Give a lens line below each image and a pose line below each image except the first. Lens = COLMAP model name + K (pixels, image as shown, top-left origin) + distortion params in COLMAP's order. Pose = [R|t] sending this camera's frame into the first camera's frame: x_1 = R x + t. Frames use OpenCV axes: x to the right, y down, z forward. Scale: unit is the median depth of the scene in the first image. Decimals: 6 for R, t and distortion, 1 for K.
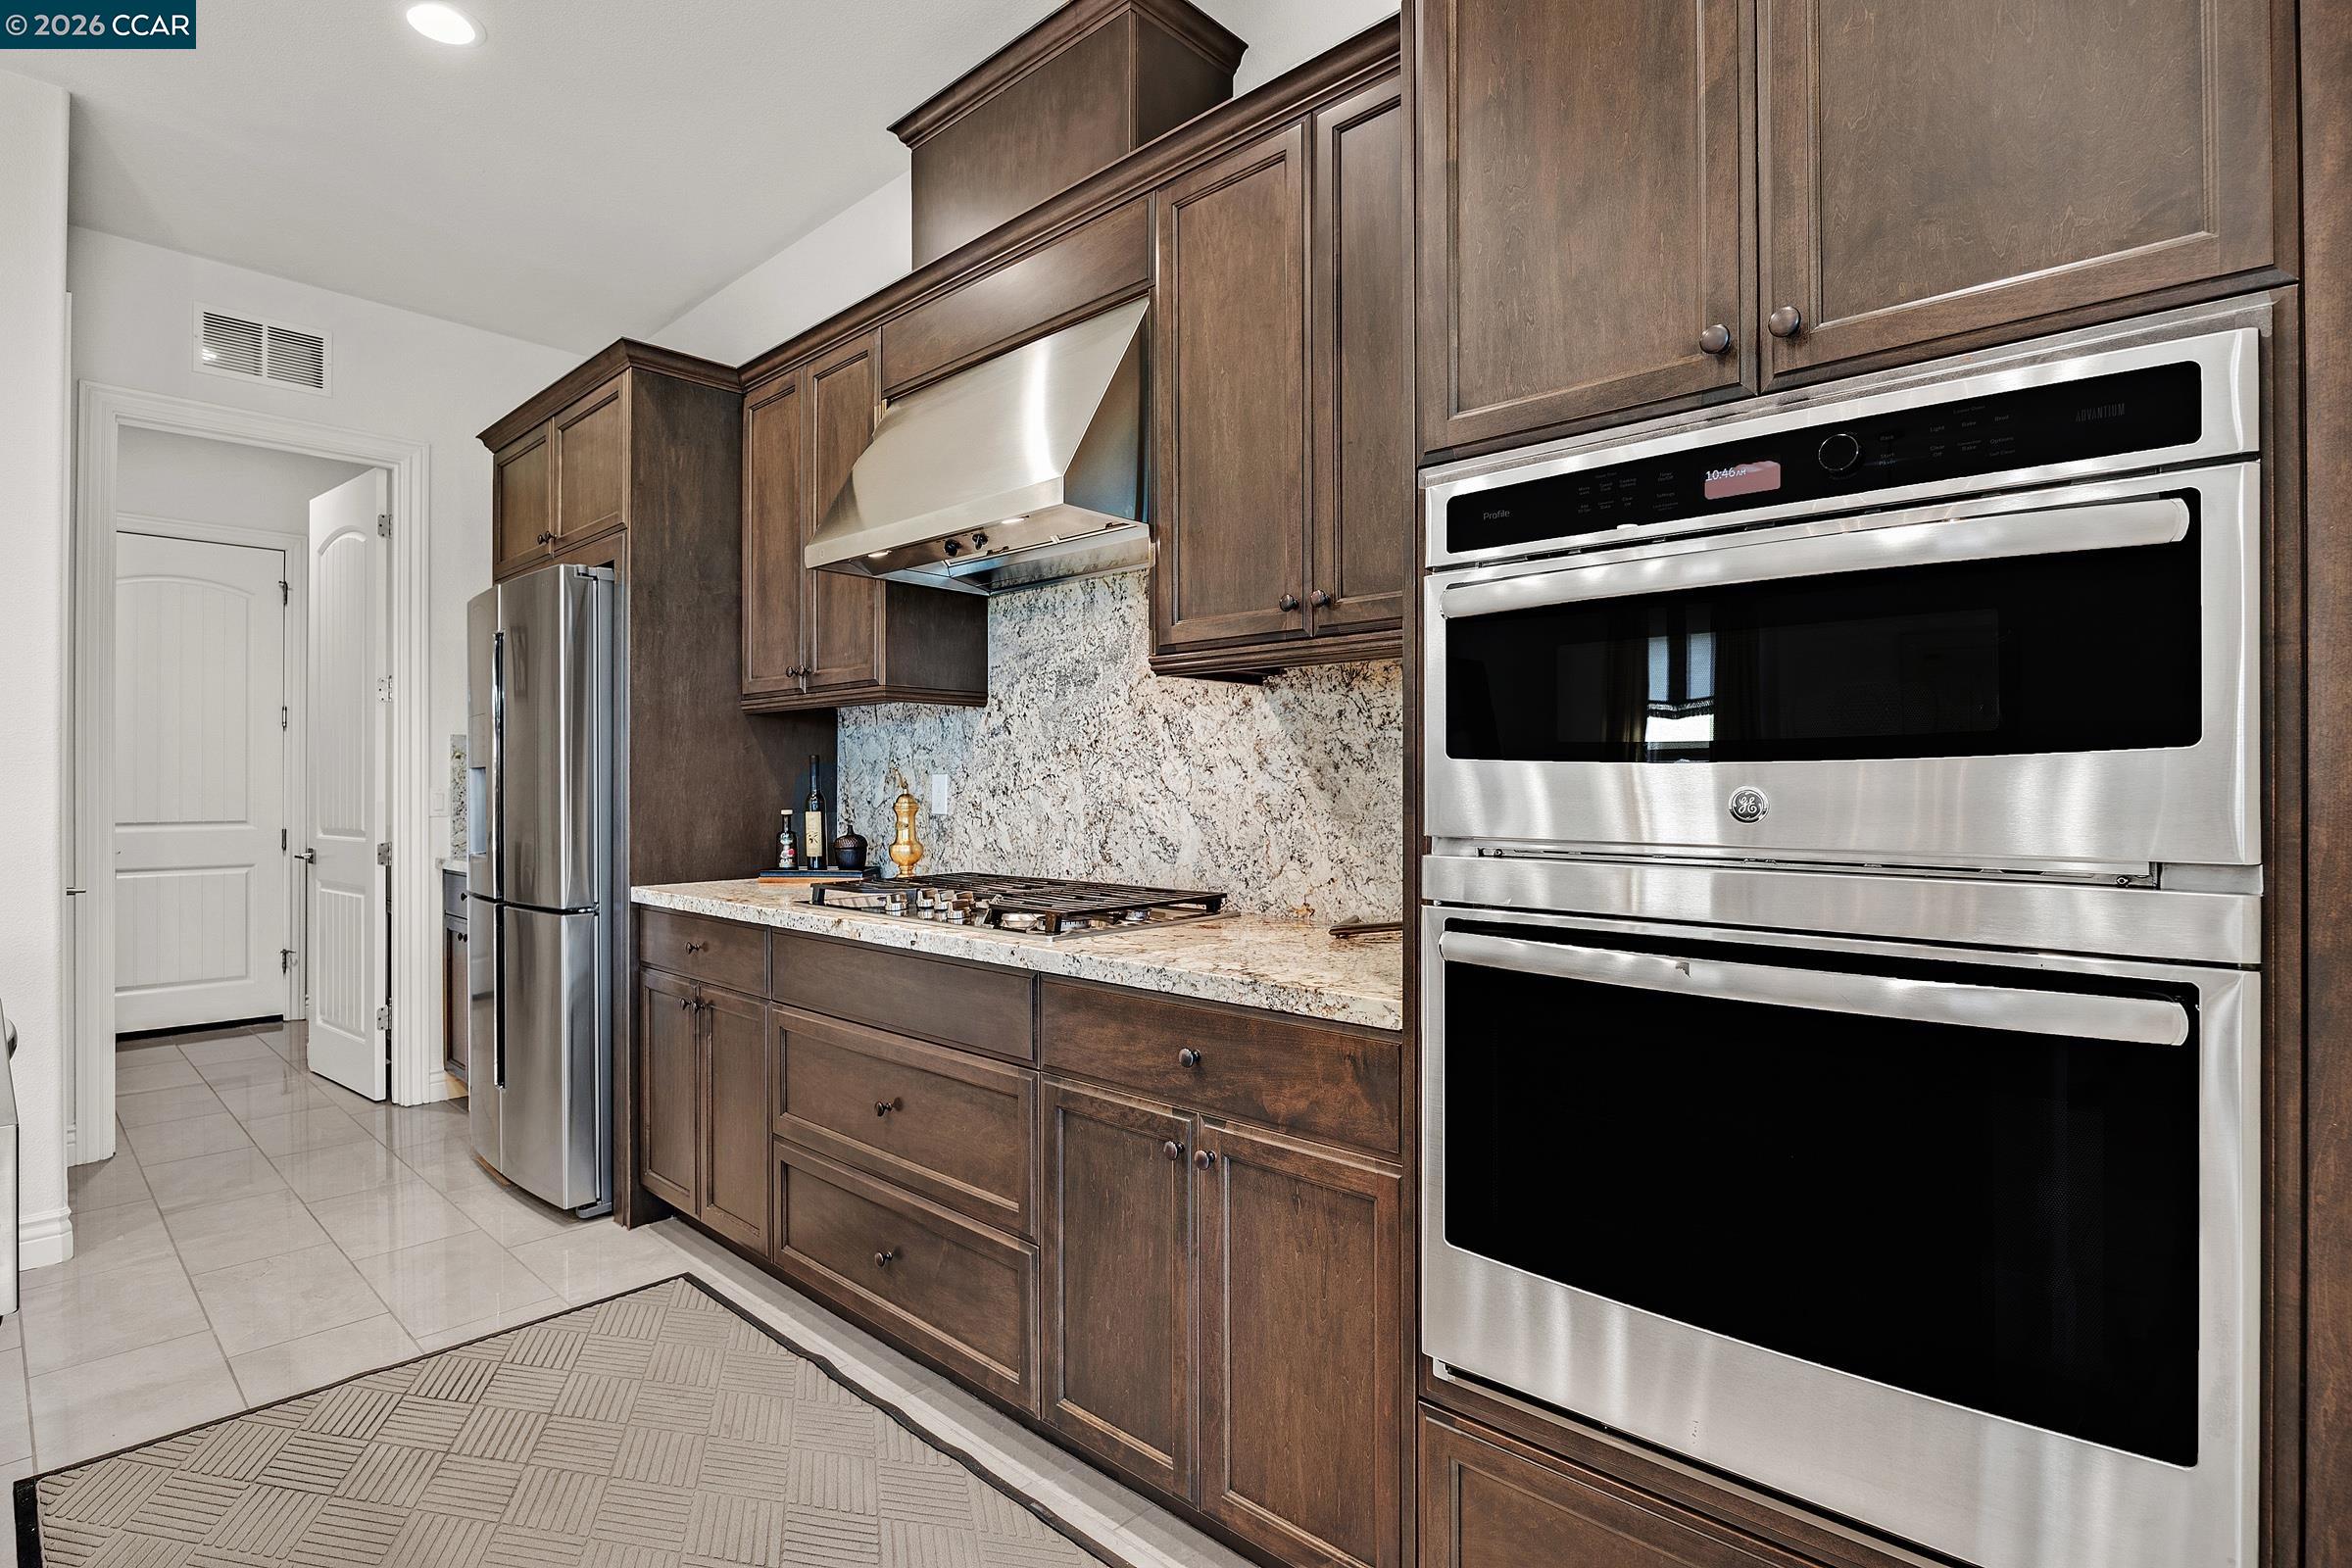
lens RADIAL K [[1163.2, 0, 1172.4], [0, 1163.2, 779.1], [0, 0, 1]] dist [-0.000784, -0.000478]
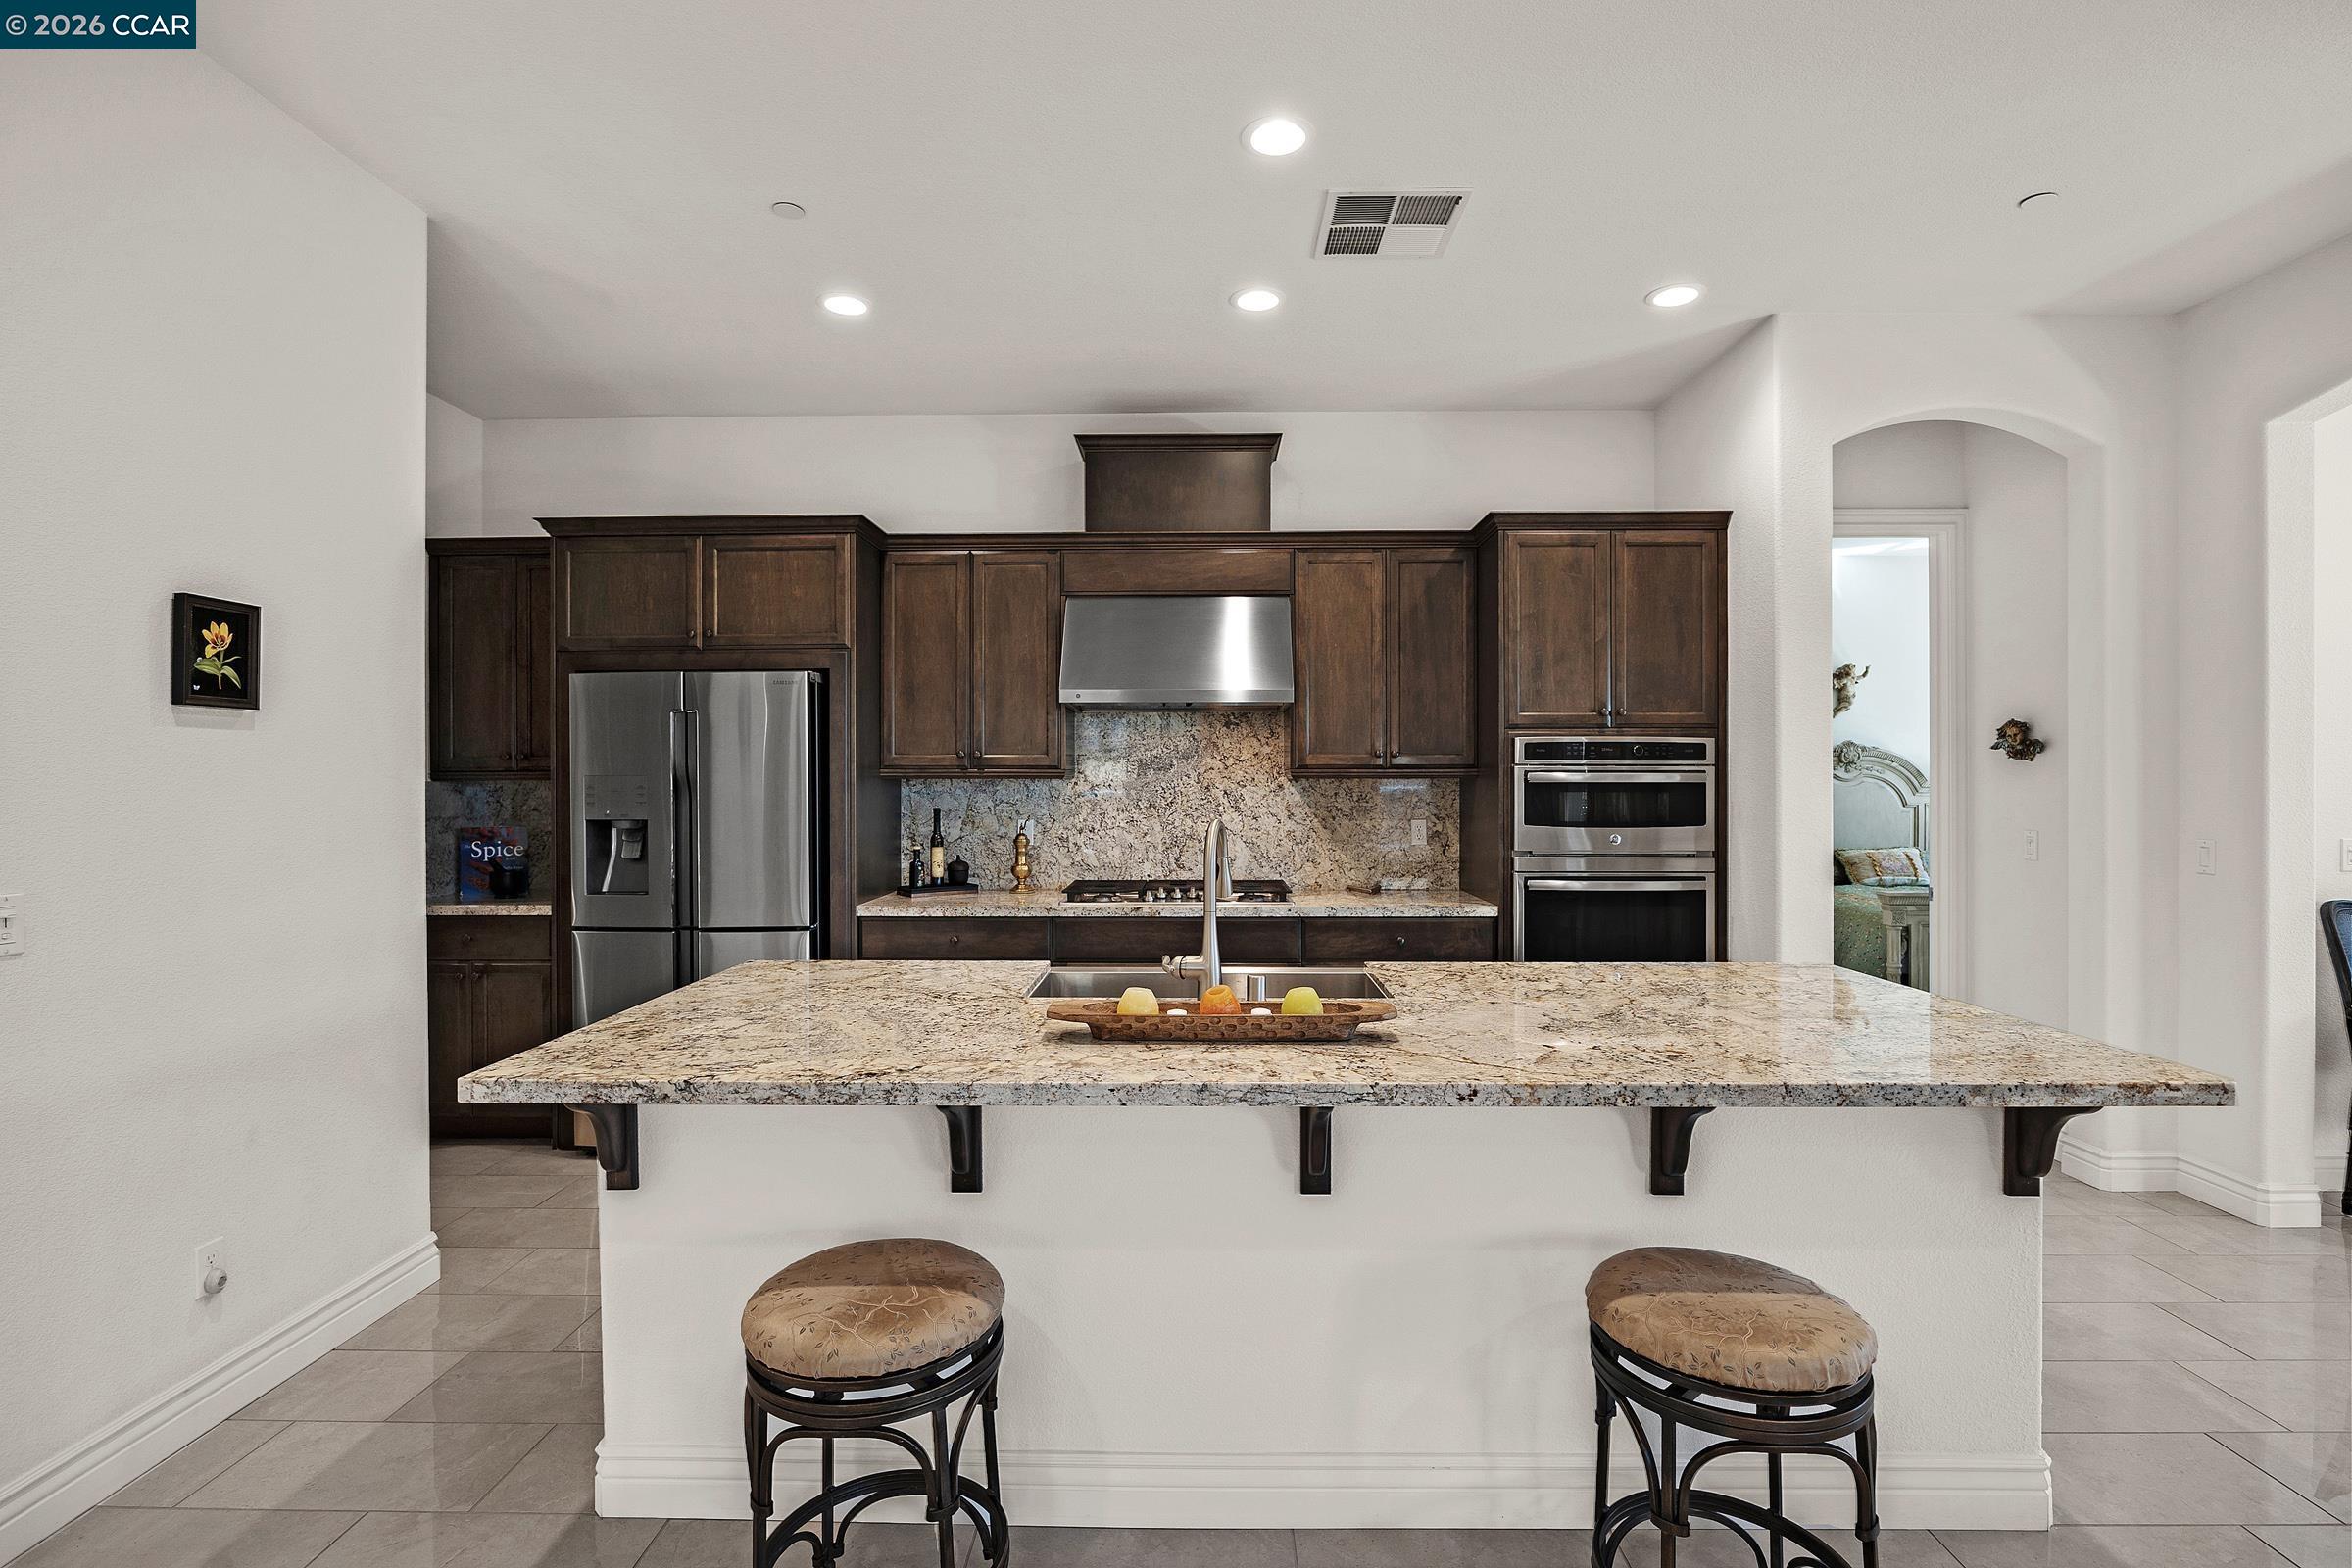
lens RADIAL K [[1114.7, 0, 1178.6], [0, 1114.7, 783.9], [0, 0, 1]] dist [-0.000217, 0.000084]
pose [[0.729013, -0.003267, 0.684492, -1.528943], [-0.003604, 0.999956, 0.008611, -0.093594], [-0.684490, -0.008744, 0.728969, -0.334399]]
